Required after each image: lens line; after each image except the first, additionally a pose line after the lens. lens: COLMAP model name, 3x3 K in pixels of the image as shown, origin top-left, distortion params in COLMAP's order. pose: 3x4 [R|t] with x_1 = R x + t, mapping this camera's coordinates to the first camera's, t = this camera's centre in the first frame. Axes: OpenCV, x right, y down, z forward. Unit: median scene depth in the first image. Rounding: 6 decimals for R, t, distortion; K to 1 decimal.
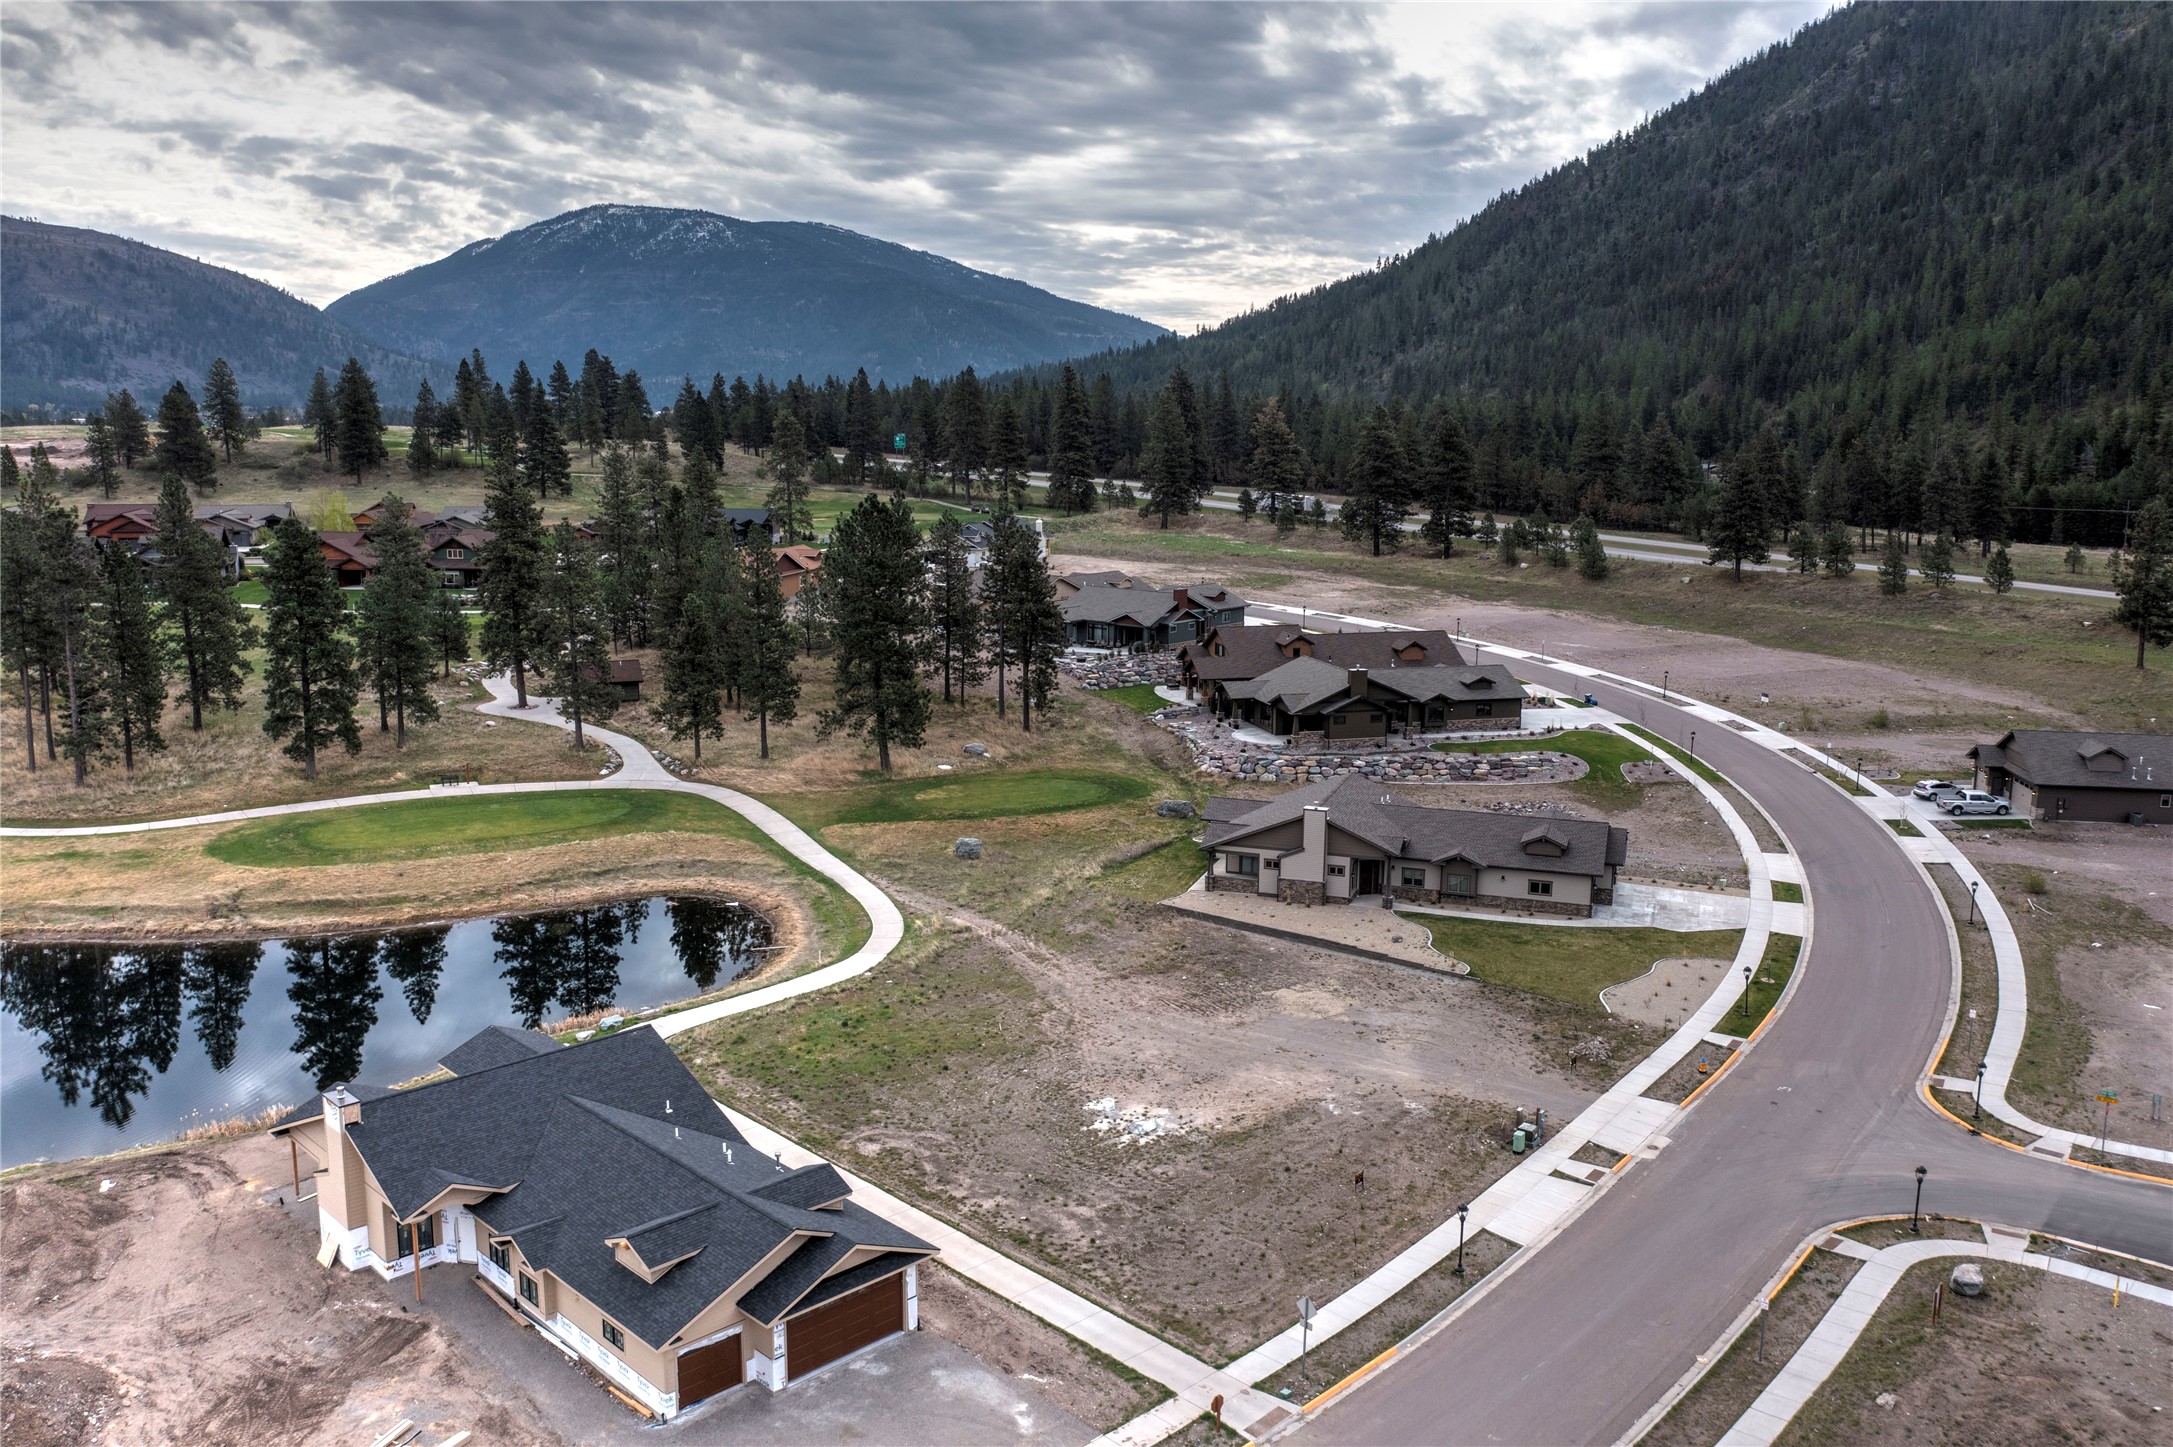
lens RADIAL K [[1713.5, 0, 1133.9], [0, 1713.5, 751.7], [0, 0, 1]] dist [-0.004789, 0.009262]
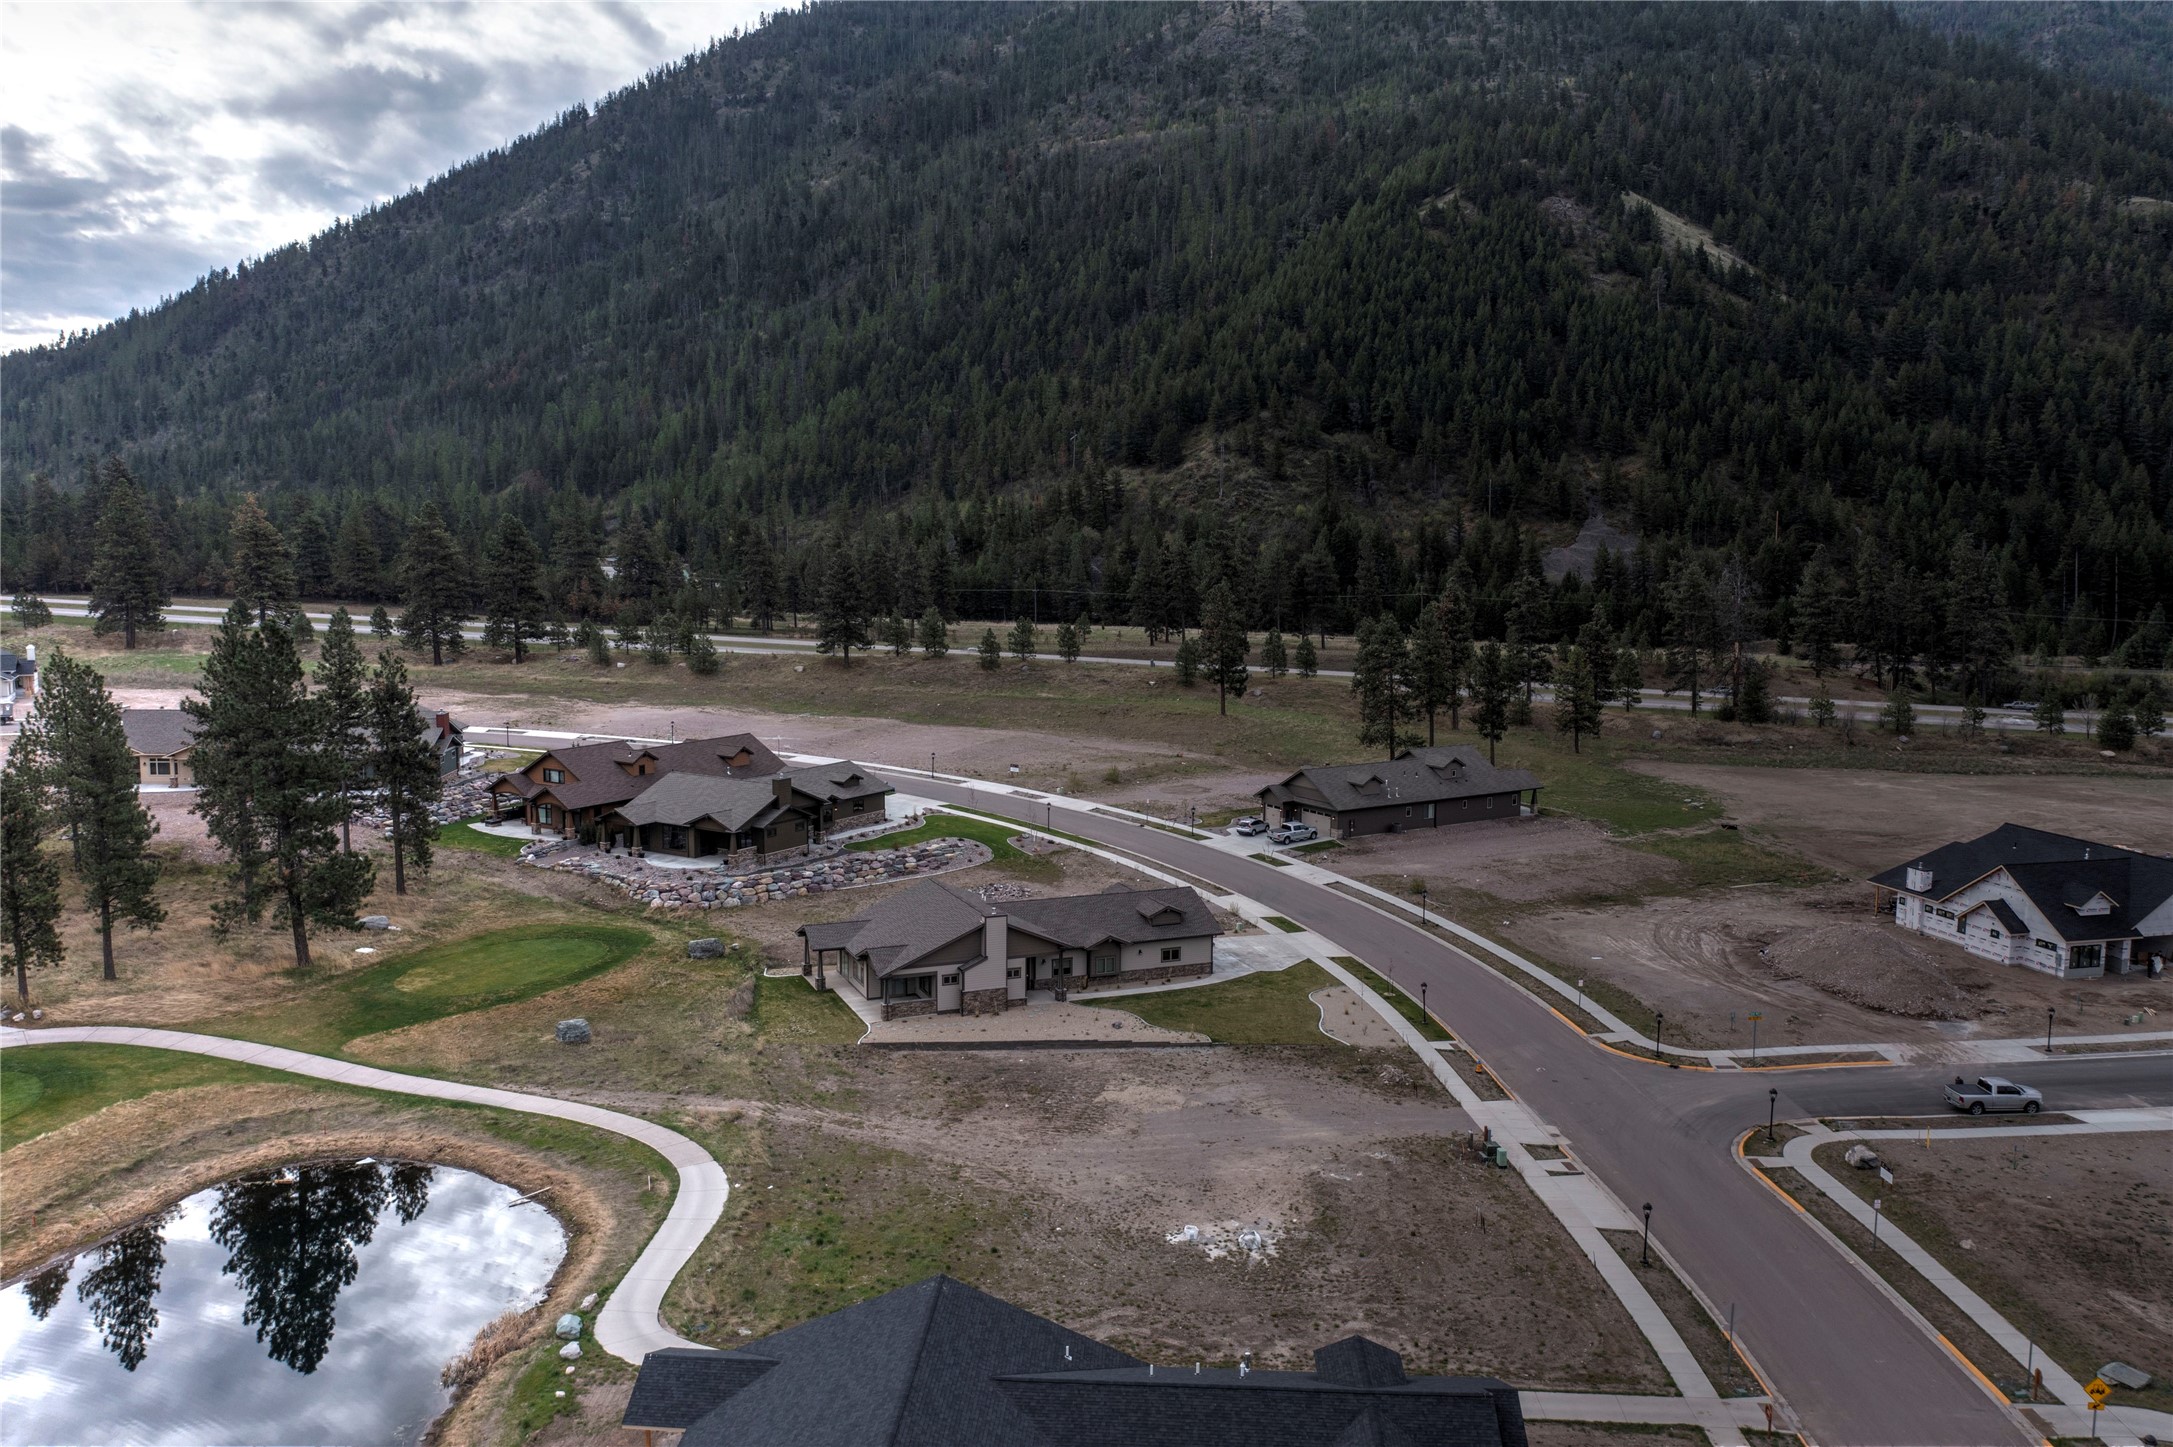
lens RADIAL K [[1713.5, 0, 1091.4], [0, 1713.5, 725.3], [0, 0, 1]] dist [-0.004789, 0.009262]
pose [[0.761034, -0.085679, 0.643029, -0.156544], [0.128755, 0.991469, -0.020278, -0.015671], [-0.635806, 0.098226, 0.765573, 0.062860]]
